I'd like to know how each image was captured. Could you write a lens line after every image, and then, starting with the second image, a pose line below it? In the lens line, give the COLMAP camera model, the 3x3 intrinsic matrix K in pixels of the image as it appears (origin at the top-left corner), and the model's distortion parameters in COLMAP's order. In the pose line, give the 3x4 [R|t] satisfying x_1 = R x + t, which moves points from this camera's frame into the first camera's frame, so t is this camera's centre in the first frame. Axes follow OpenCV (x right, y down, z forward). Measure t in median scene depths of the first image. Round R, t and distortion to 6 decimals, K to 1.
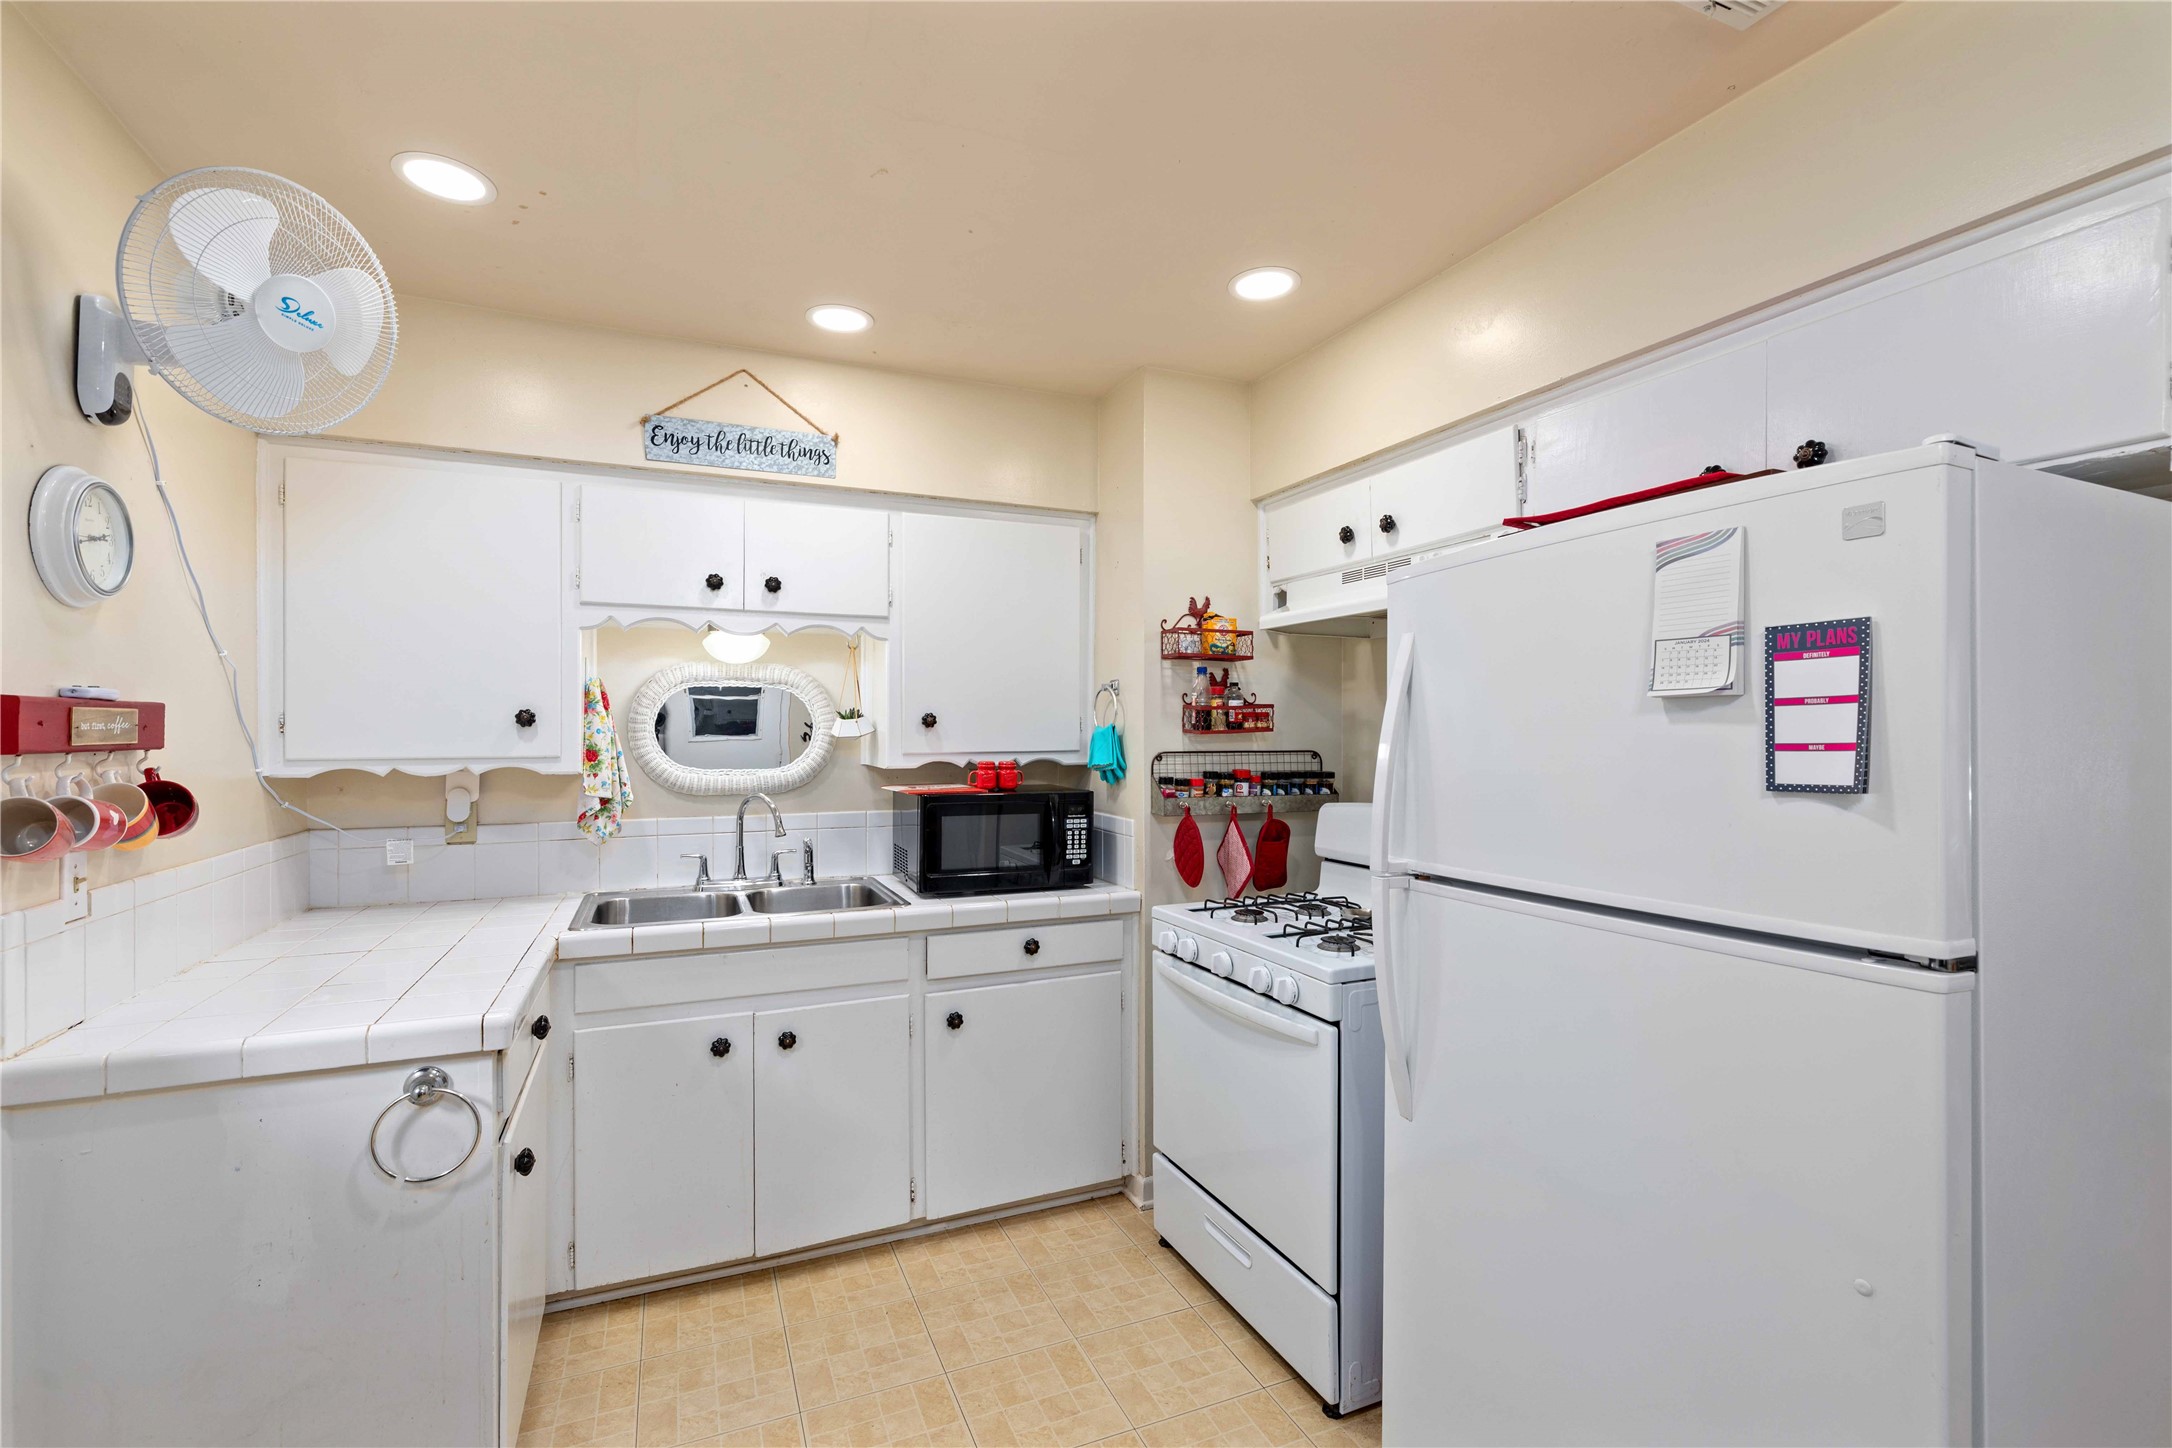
lens RADIAL K [[959.3, 0, 1077.3], [0, 959.3, 728.5], [0, 0, 1]] dist [-0.001190, 0.000091]
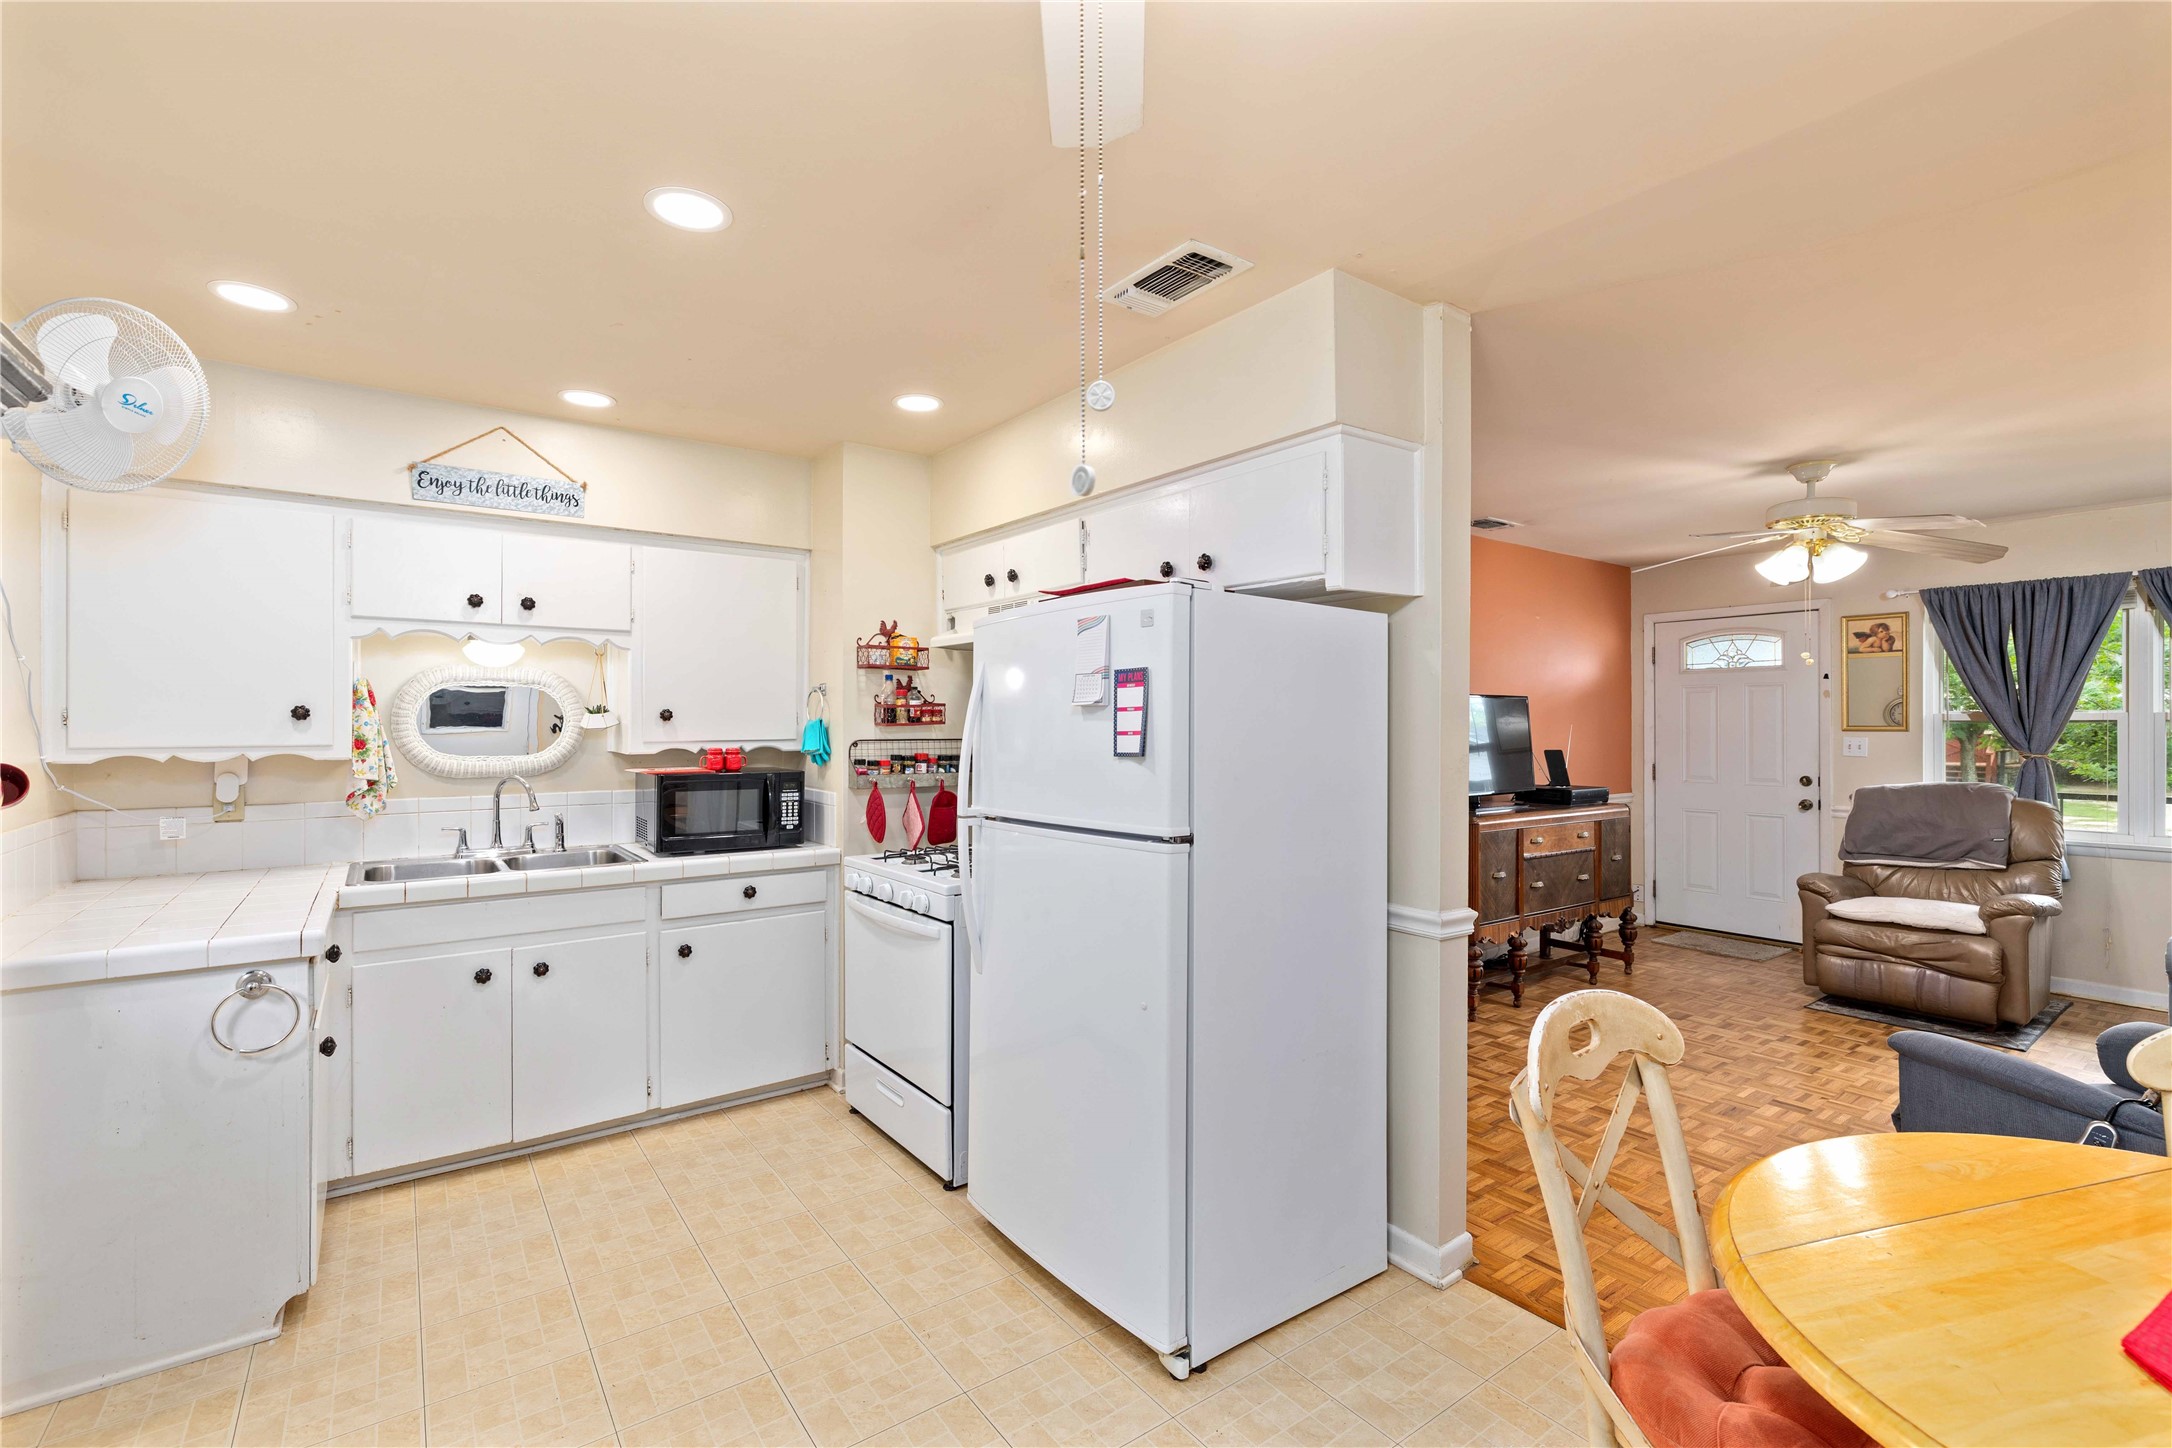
lens RADIAL K [[959.3, 0, 1074.1], [0, 959.3, 721.7], [0, 0, 1]] dist [-0.001190, 0.000091]
pose [[0.975733, 0.000879, 0.218960, 0.102385], [-0.001200, 0.999998, 0.001333, -0.002537], [-0.218958, -0.001563, 0.975733, -0.373797]]
